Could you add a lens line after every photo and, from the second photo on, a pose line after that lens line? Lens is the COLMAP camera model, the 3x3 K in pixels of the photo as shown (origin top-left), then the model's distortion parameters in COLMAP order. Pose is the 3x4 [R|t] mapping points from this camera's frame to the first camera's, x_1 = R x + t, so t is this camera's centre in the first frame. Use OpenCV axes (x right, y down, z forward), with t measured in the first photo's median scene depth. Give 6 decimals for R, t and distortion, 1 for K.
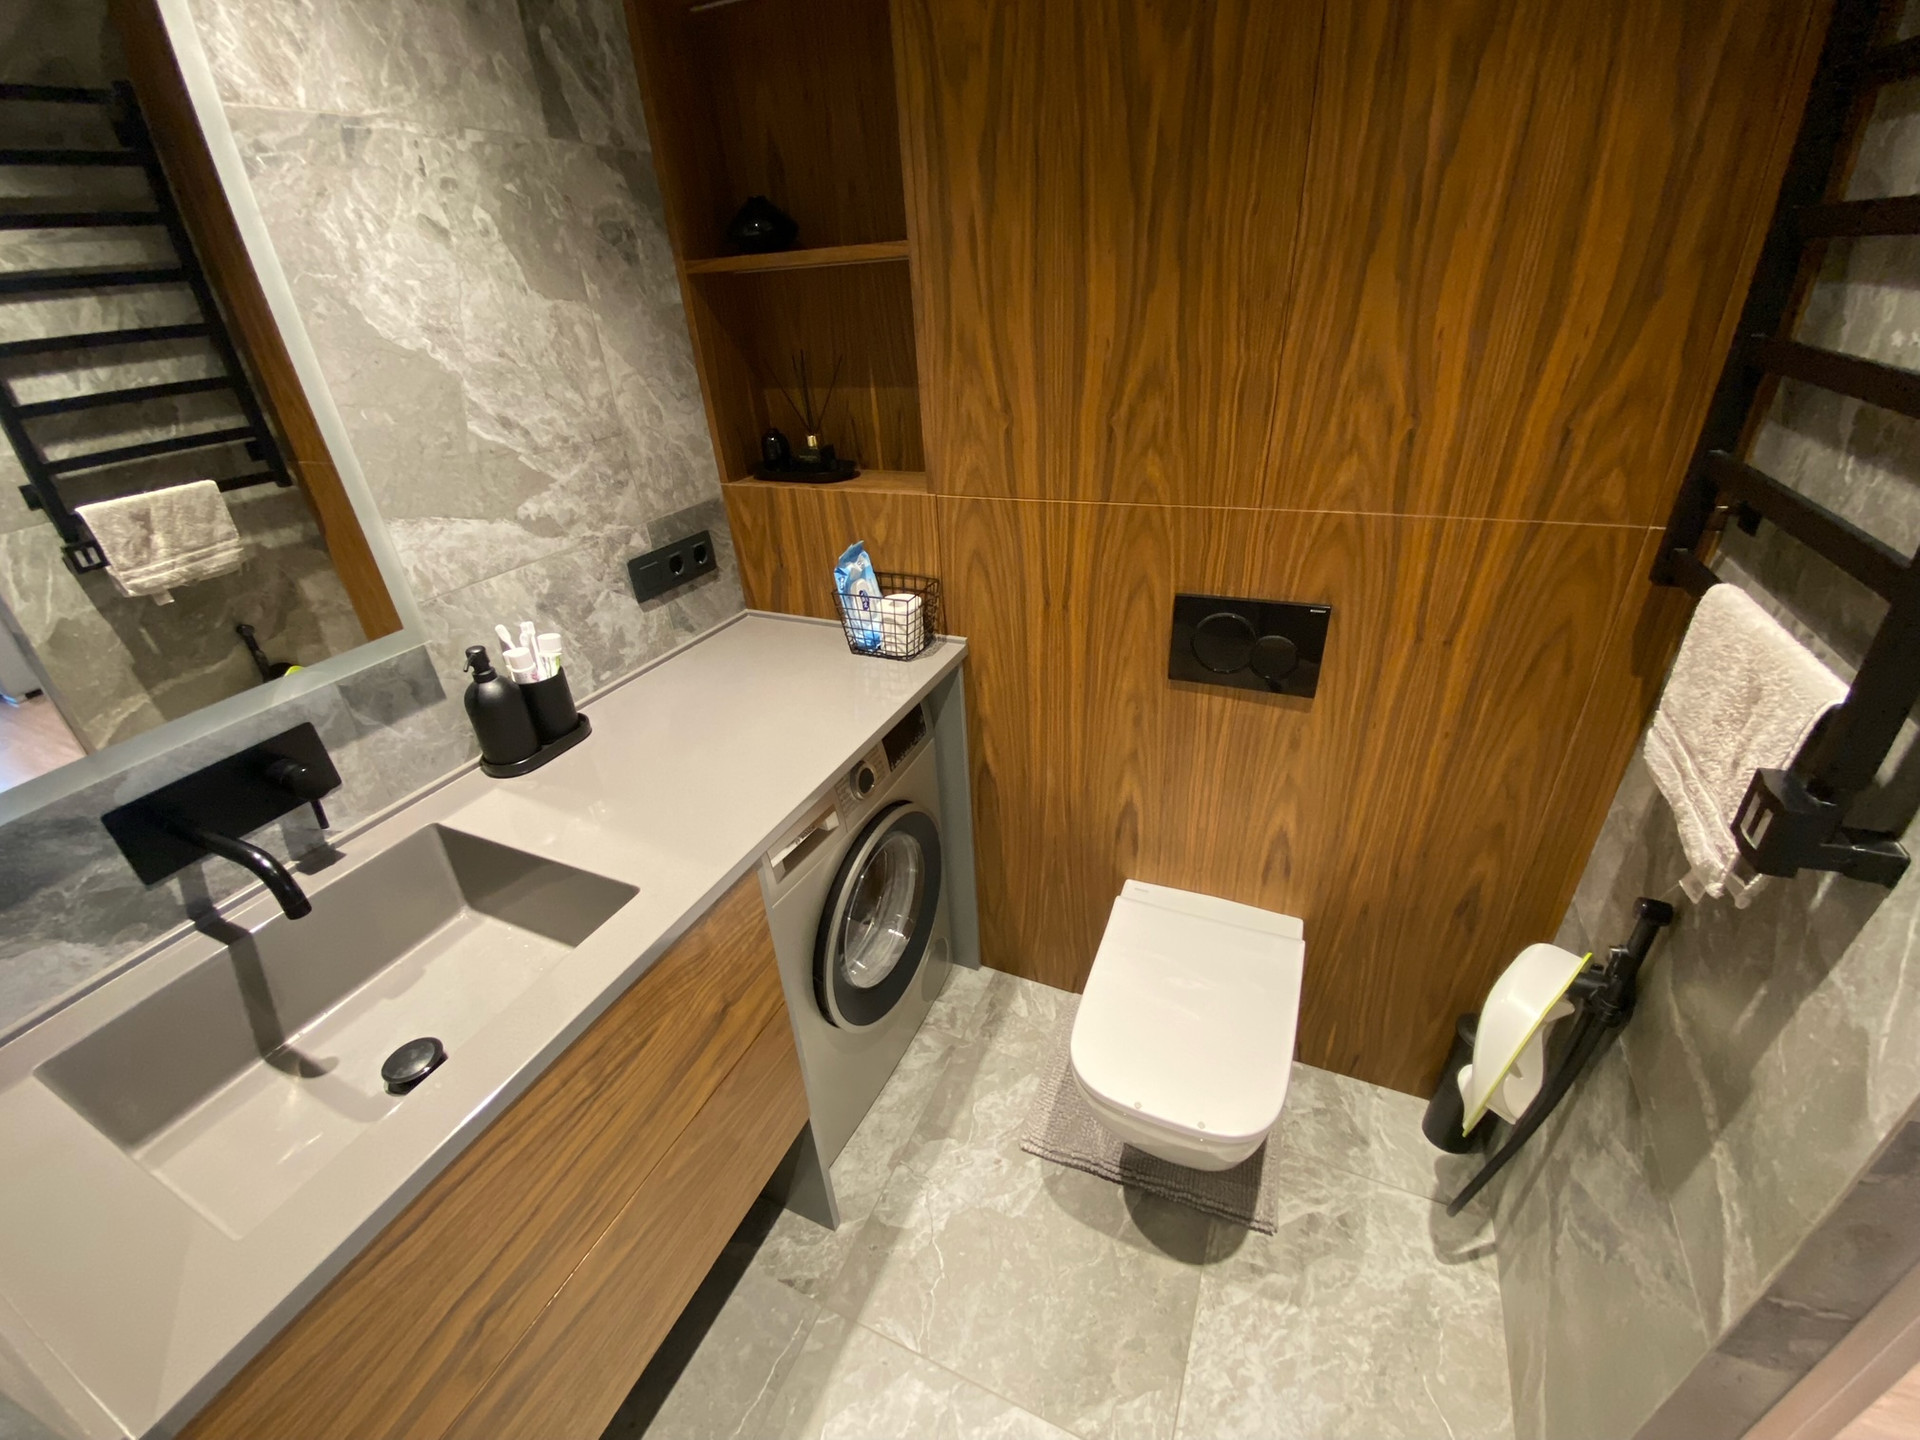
lens RADIAL K [[788.6, 0, 954.8], [0, 788.6, 715.7], [0, 0, 1]] dist [0.042353, -0.029366]
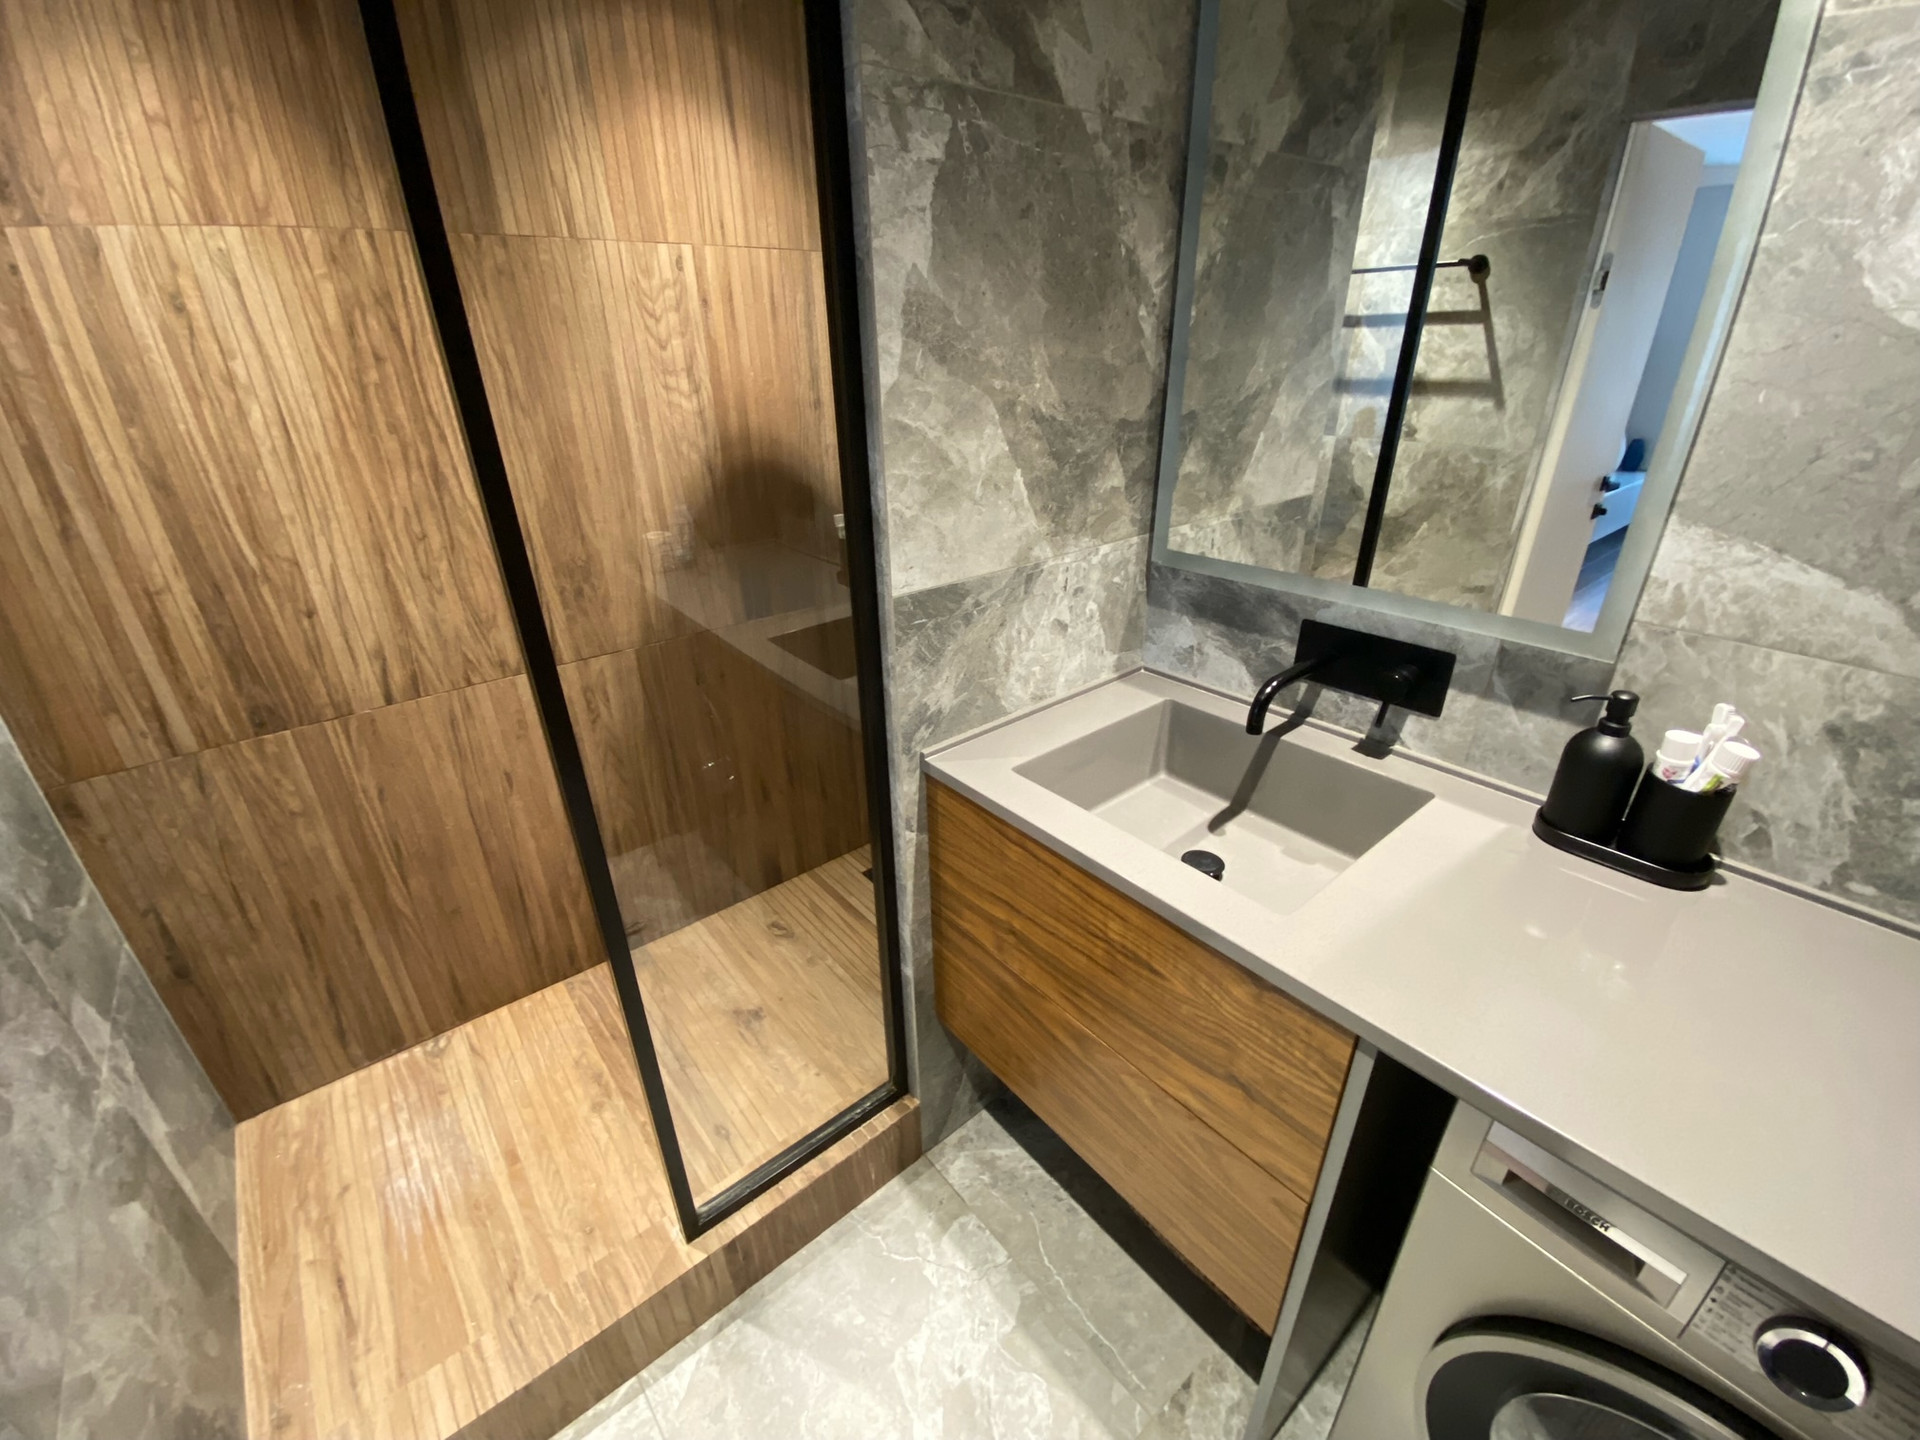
lens RADIAL K [[788.6, 0, 954.8], [0, 788.6, 715.7], [0, 0, 1]] dist [0.042353, -0.029366]
pose [[-0.419295, 0.453811, -0.786287, 0.323557], [-0.401537, 0.684074, 0.608942, -0.292828], [0.814223, 0.571050, -0.104607, 0.562728]]
